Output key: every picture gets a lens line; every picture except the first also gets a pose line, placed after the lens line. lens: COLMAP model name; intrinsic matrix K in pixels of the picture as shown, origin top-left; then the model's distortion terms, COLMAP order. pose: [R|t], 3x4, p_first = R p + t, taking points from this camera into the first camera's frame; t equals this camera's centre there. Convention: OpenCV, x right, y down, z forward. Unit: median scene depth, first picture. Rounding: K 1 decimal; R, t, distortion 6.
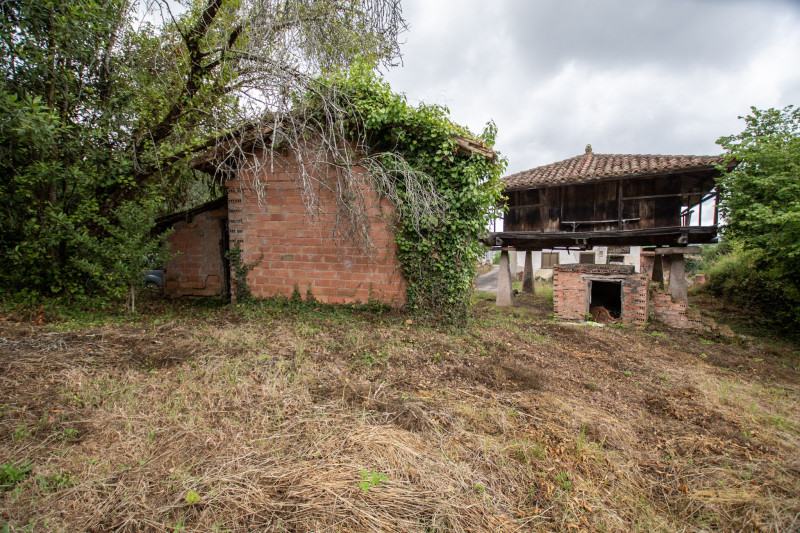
lens RADIAL K [[351.2, 0, 394.1], [0, 351.2, 271.8], [0, 0, 1]] dist [0.002296, -0.016175]
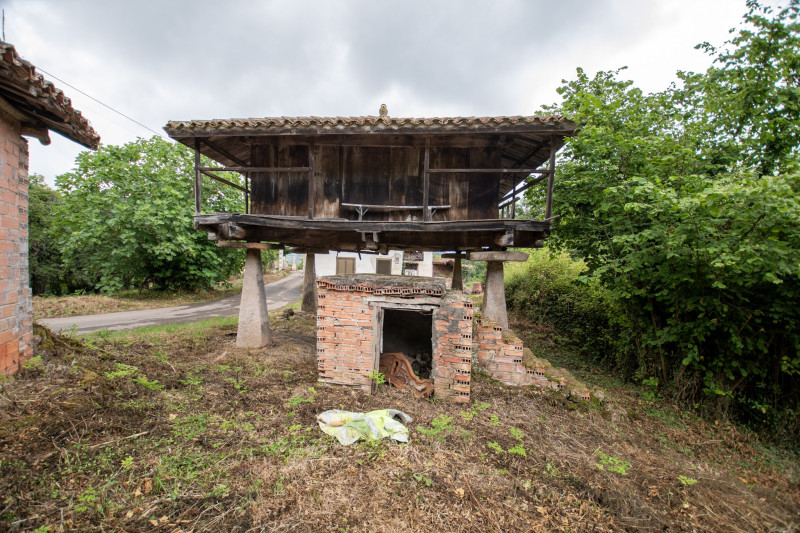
lens RADIAL K [[351.2, 0, 394.1], [0, 351.2, 271.8], [0, 0, 1]] dist [0.002296, -0.016175]
pose [[0.864927, 0.009893, 0.501800, 0.279995], [-0.002986, 0.999889, -0.014566, -0.018981], [-0.501888, 0.011100, 0.864861, 0.481845]]
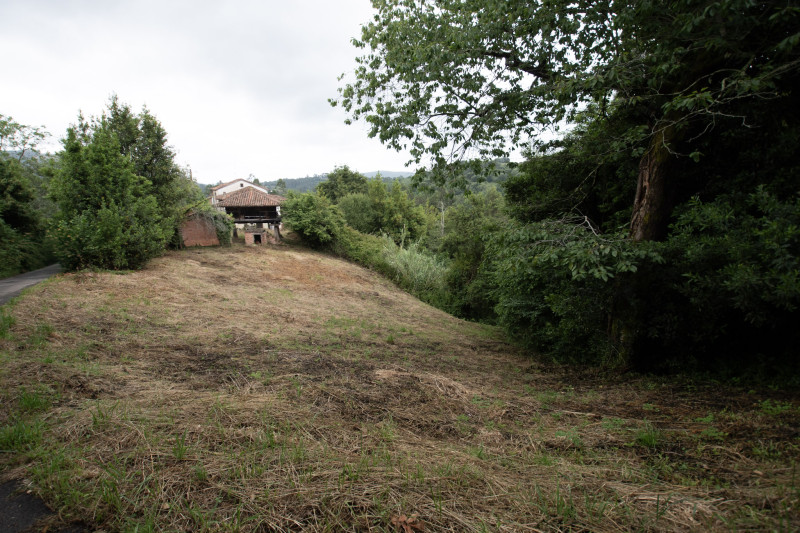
lens RADIAL K [[370.0, 0, 394.9], [0, 370.0, 272.3], [0, 0, 1]] dist [0.001860, -0.016631]
pose [[0.683987, -0.151497, 0.713590, -1.221996], [0.006201, 0.979370, 0.201979, -0.340023], [-0.729468, -0.133726, 0.670816, -2.640596]]
